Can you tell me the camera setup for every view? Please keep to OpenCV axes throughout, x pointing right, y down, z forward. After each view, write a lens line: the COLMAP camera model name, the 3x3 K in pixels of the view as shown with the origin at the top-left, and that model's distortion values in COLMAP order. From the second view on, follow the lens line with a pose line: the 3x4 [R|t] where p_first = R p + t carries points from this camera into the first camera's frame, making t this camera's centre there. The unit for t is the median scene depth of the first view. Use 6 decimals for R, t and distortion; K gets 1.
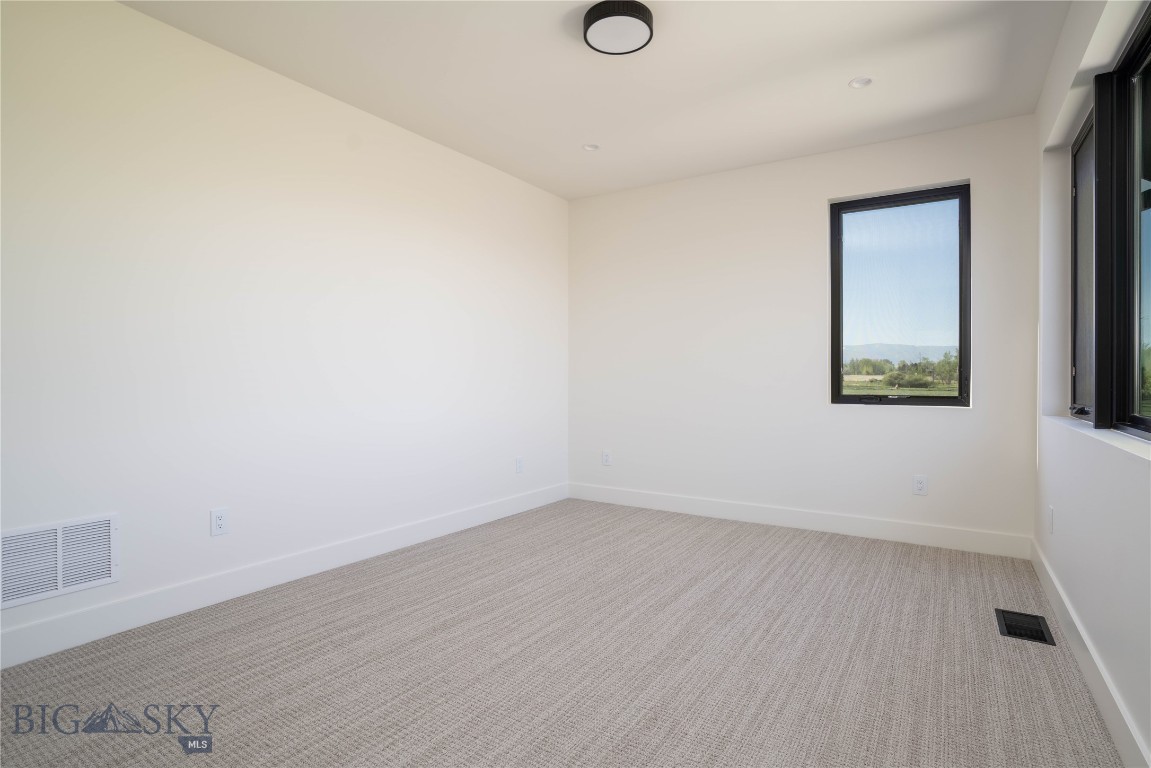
lens RADIAL K [[537.6, 0, 576.3], [0, 537.6, 382.1], [0, 0, 1]] dist [-0.028435, 0.006528]
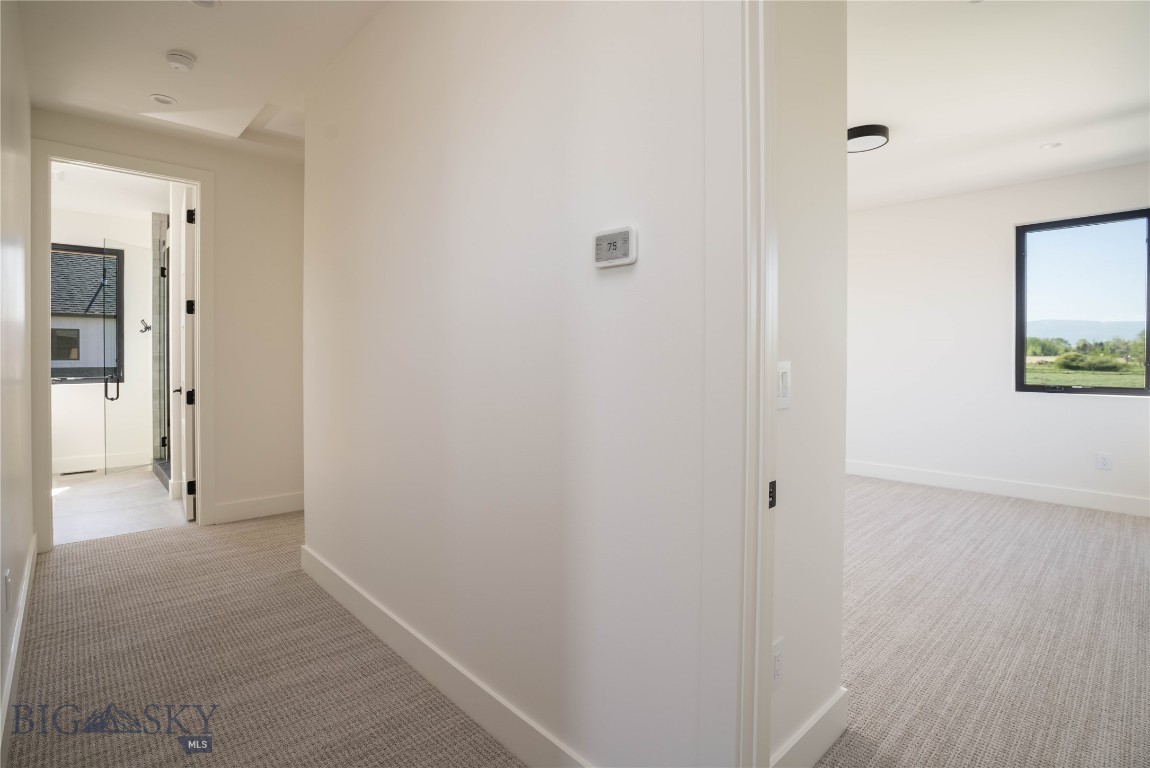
lens RADIAL K [[537.1, 0, 539.6], [0, 537.1, 362.2], [0, 0, 1]] dist [-0.028435, 0.006528]
pose [[0.968415, 0.002967, -0.249325, -0.264005], [-0.002666, 0.999995, 0.001543, -0.024896], [0.249329, -0.000829, 0.968419, -0.415881]]
